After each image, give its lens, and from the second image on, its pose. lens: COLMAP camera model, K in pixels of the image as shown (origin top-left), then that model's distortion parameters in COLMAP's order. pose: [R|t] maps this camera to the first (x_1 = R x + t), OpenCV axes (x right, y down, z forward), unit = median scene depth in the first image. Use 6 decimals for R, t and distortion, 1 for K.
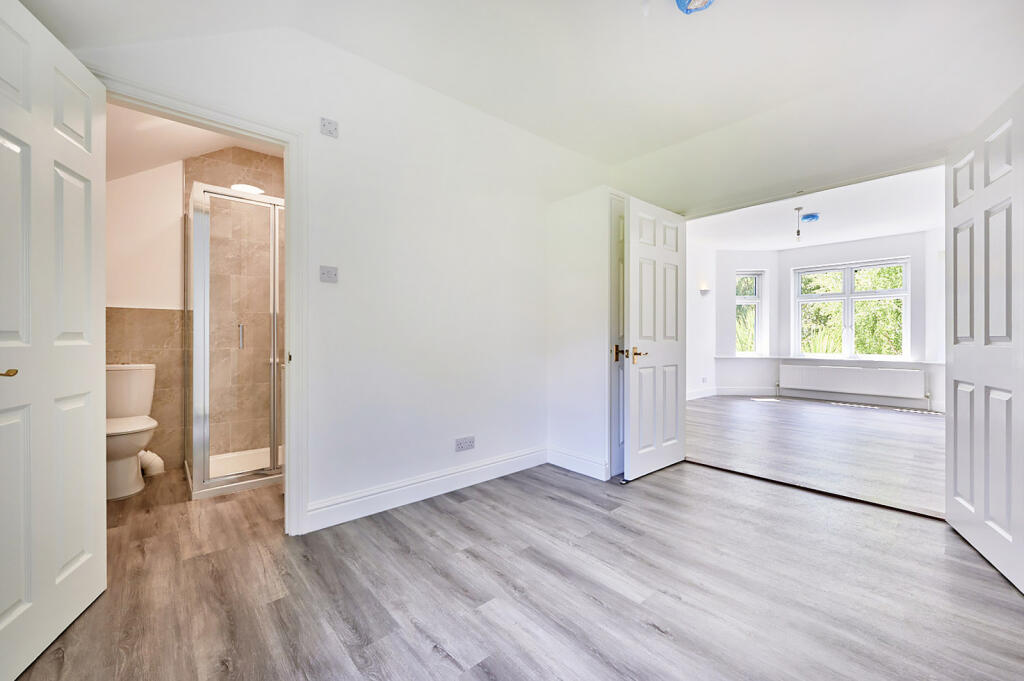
lens RADIAL K [[405.1, 0, 509.9], [0, 405.1, 338.2], [0, 0, 1]] dist [0.000663, -0.000287]
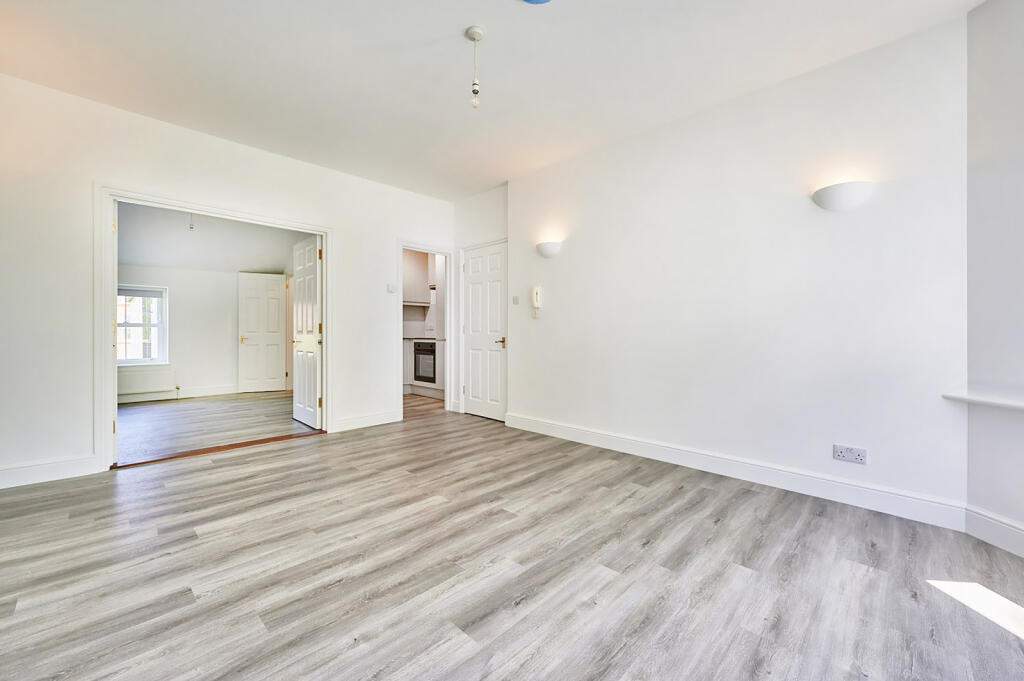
lens RADIAL K [[405.1, 0, 510.6], [0, 405.1, 335.9], [0, 0, 1]] dist [0.000663, -0.000287]
pose [[0.076578, 0.002958, -0.997059, 0.767175], [0.001687, 0.999994, 0.003096, 0.003292], [0.997062, -0.001919, 0.076573, 0.671881]]
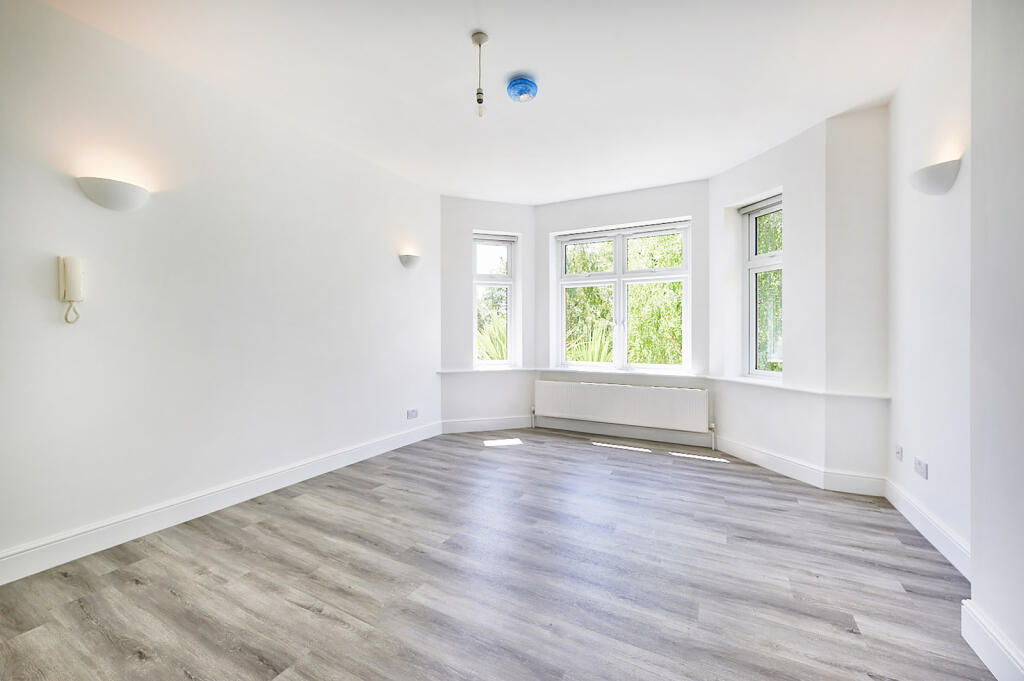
lens RADIAL K [[405.1, 0, 508.4], [0, 405.1, 333.3], [0, 0, 1]] dist [0.000663, -0.000287]
pose [[0.937725, -0.003018, 0.347365, 0.395220], [0.002276, 0.999994, 0.002544, -0.012229], [-0.347370, -0.001595, 0.937727, 0.399918]]
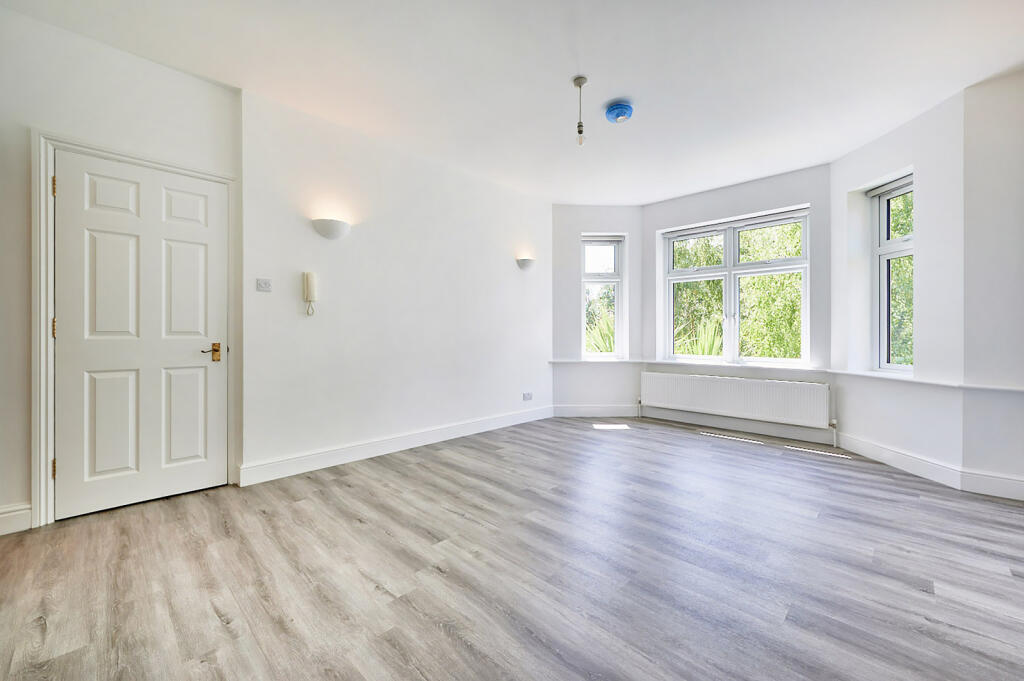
lens RADIAL K [[405.1, 0, 509.3], [0, 405.1, 334.9], [0, 0, 1]] dist [0.000663, -0.000287]
pose [[0.997271, -0.002812, 0.073777, 0.388158], [0.002496, 0.999987, 0.004375, -0.000895], [-0.073788, -0.004179, 0.997265, 0.329563]]
